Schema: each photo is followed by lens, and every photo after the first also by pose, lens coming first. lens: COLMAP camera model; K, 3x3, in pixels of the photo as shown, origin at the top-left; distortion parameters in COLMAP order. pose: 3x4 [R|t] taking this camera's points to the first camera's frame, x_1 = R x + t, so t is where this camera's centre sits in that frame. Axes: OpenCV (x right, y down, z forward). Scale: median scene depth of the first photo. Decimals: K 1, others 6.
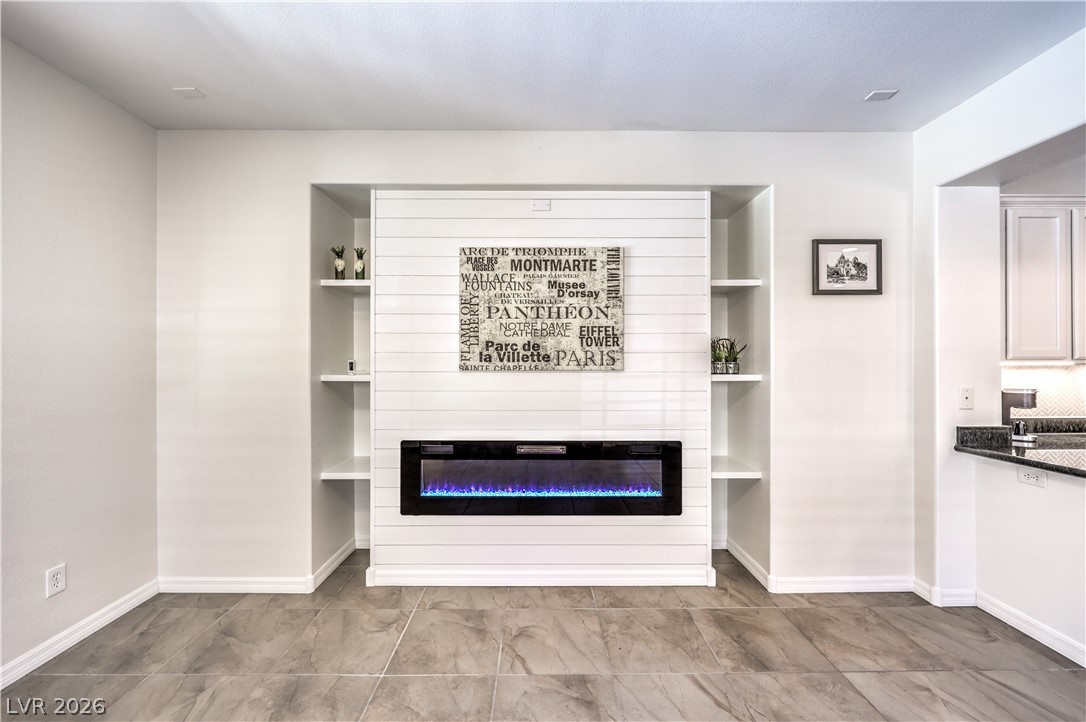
lens RADIAL K [[436.6, 0, 539.1], [0, 436.6, 360.0], [0, 0, 1]] dist [-0.002134, -0.000474]
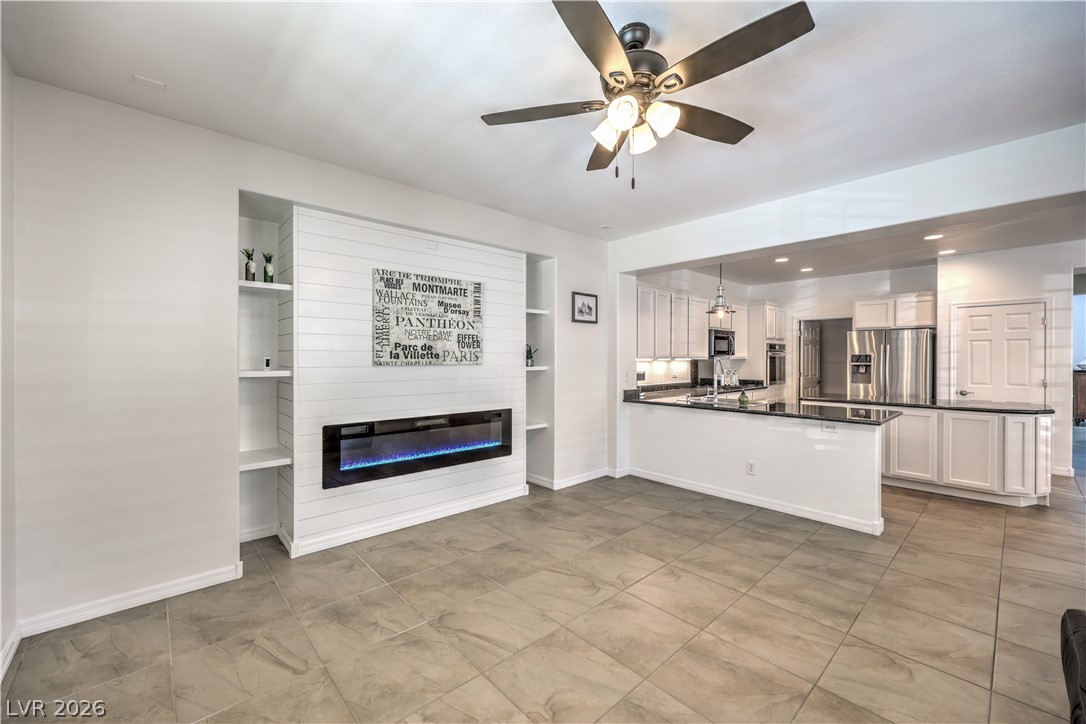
lens RADIAL K [[436.6, 0, 538.3], [0, 436.6, 360.3], [0, 0, 1]] dist [-0.002134, -0.000474]
pose [[0.746823, -0.002301, 0.665019, -0.669108], [-0.003421, 0.999967, 0.007301, -0.002509], [-0.665015, -0.007728, 0.746790, -0.258107]]
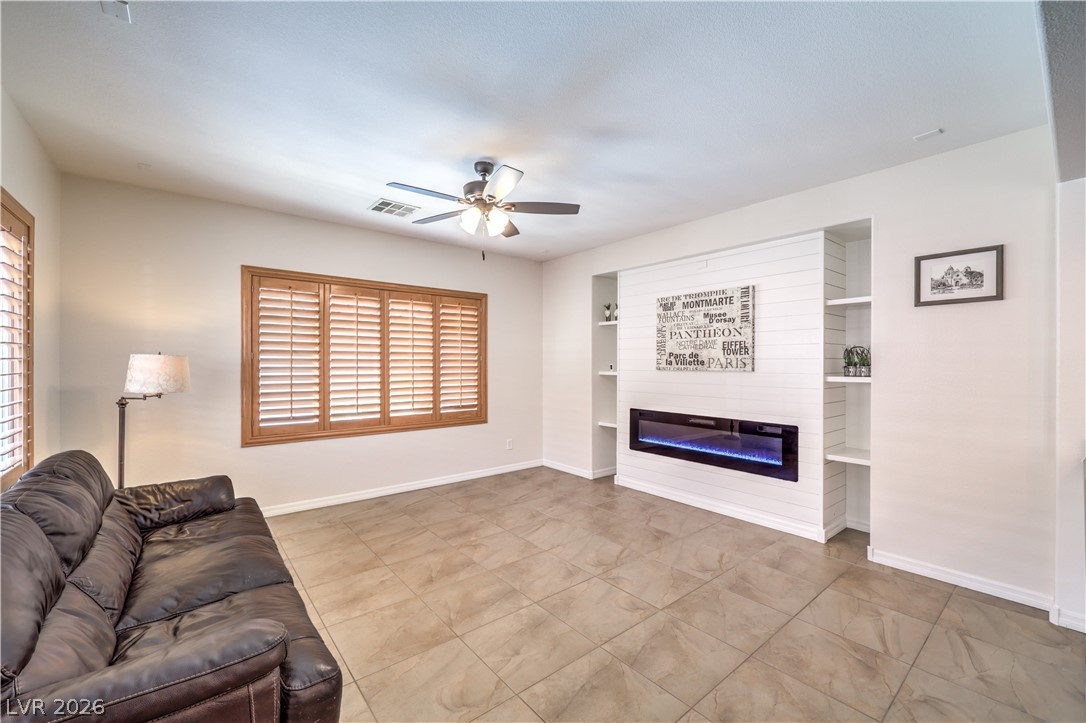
lens RADIAL K [[436.6, 0, 538.4], [0, 436.6, 366.2], [0, 0, 1]] dist [-0.002134, -0.000474]
pose [[0.624713, 0.007530, -0.780818, 0.871359], [-0.000582, 0.999958, 0.009178, -0.007028], [0.780855, -0.005279, 0.624691, -0.436126]]
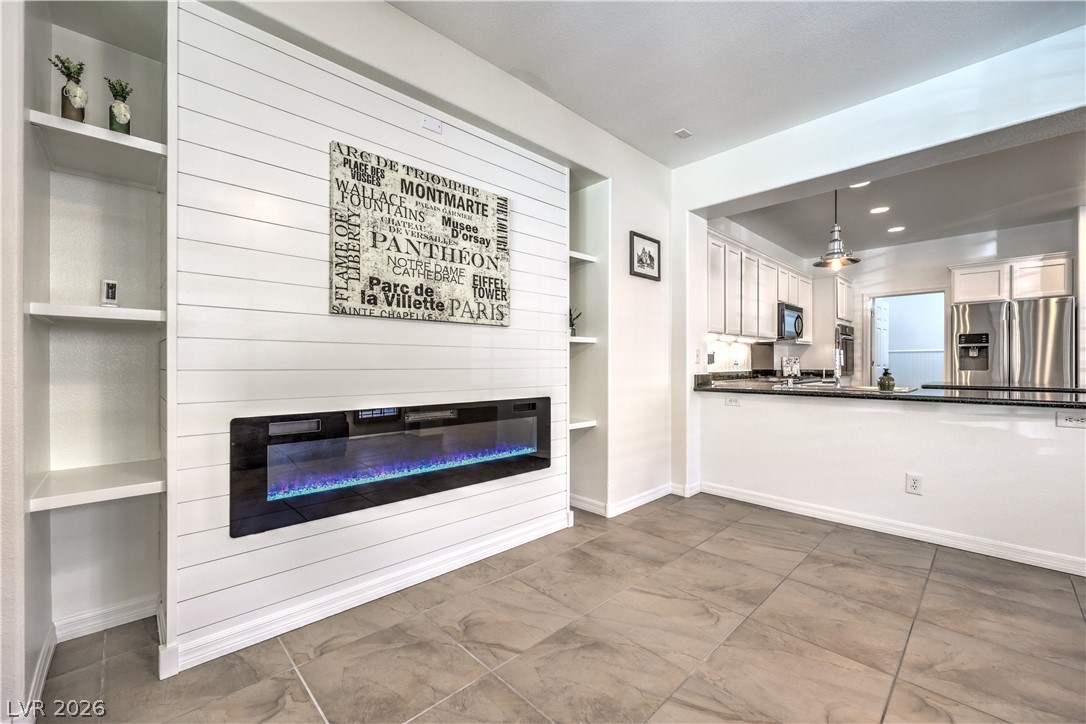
lens RADIAL K [[436.6, 0, 535.7], [0, 436.6, 364.9], [0, 0, 1]] dist [-0.002134, -0.000474]
pose [[0.729855, -0.000787, 0.683601, -0.428321], [-0.001364, 0.999996, 0.002608, 0.106494], [-0.683600, -0.002835, 0.729851, 0.253499]]
